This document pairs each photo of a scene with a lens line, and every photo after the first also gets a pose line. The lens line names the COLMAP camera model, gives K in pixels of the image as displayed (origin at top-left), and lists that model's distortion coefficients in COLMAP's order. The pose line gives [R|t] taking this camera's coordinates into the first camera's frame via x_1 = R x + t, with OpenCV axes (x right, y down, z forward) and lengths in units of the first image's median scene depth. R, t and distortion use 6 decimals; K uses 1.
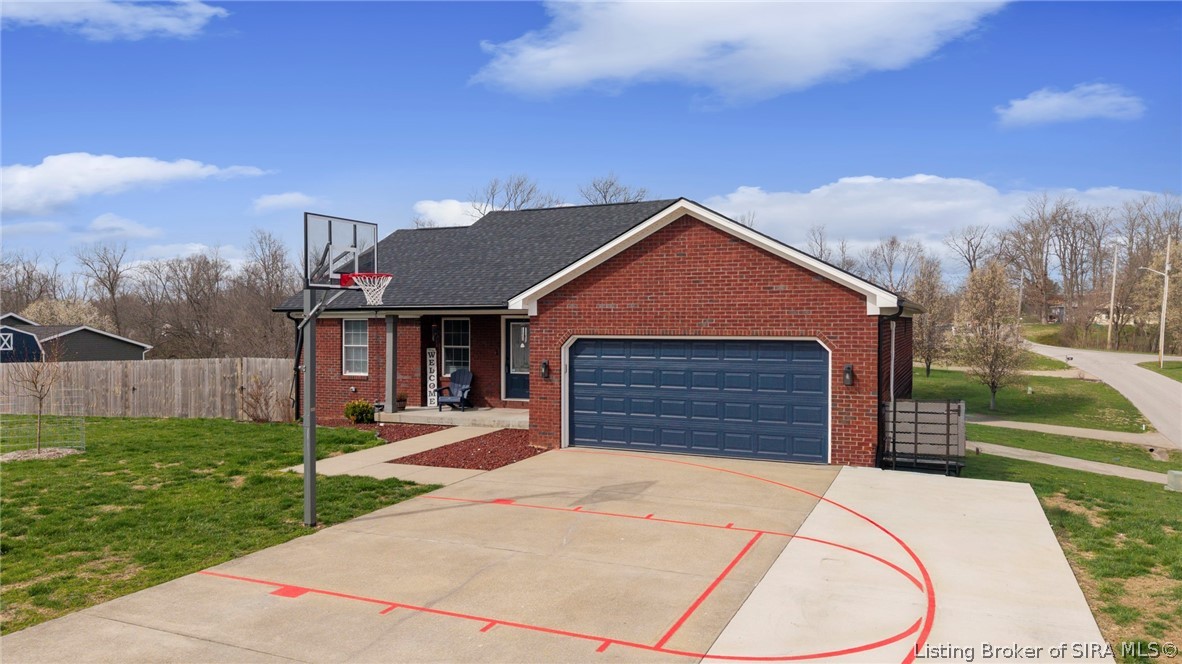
lens RADIAL K [[797.5, 0, 584.7], [0, 797.5, 340.0], [0, 0, 1]] dist [0.007821, -0.007079]
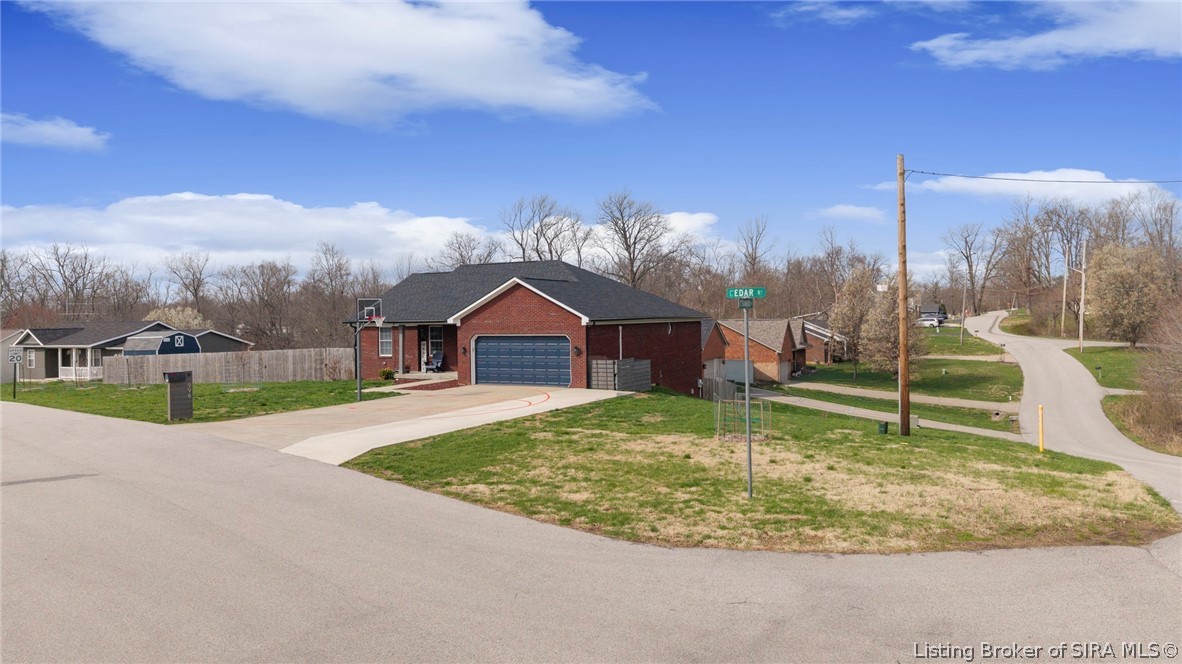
lens RADIAL K [[797.5, 0, 594.2], [0, 797.5, 320.0], [0, 0, 1]] dist [0.007821, -0.007079]
pose [[0.998283, -0.013677, -0.056964, 0.346808], [0.012710, 0.999769, -0.017307, -0.002865], [0.057187, 0.016553, 0.998226, -0.949316]]
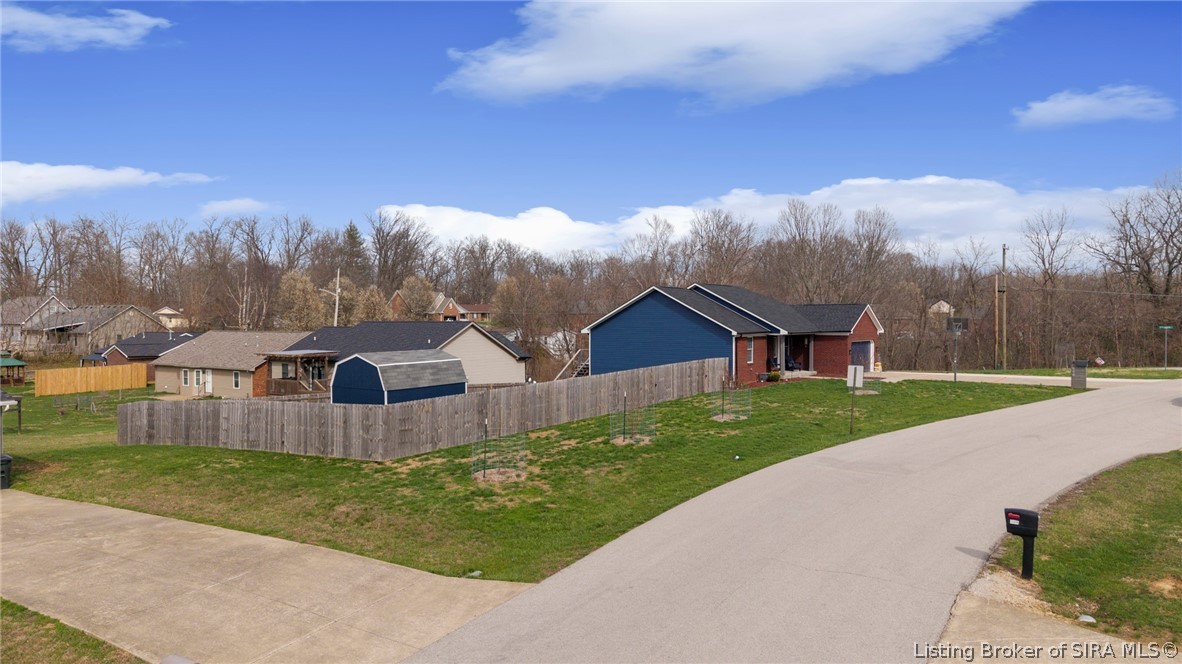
lens RADIAL K [[797.5, 0, 592.1], [0, 797.5, 332.0], [0, 0, 1]] dist [0.007821, -0.007079]
pose [[0.207295, -0.002328, 0.978276, -2.669349], [0.032235, 0.999470, -0.004452, -0.047196], [-0.977747, 0.032458, 0.207260, 1.042473]]
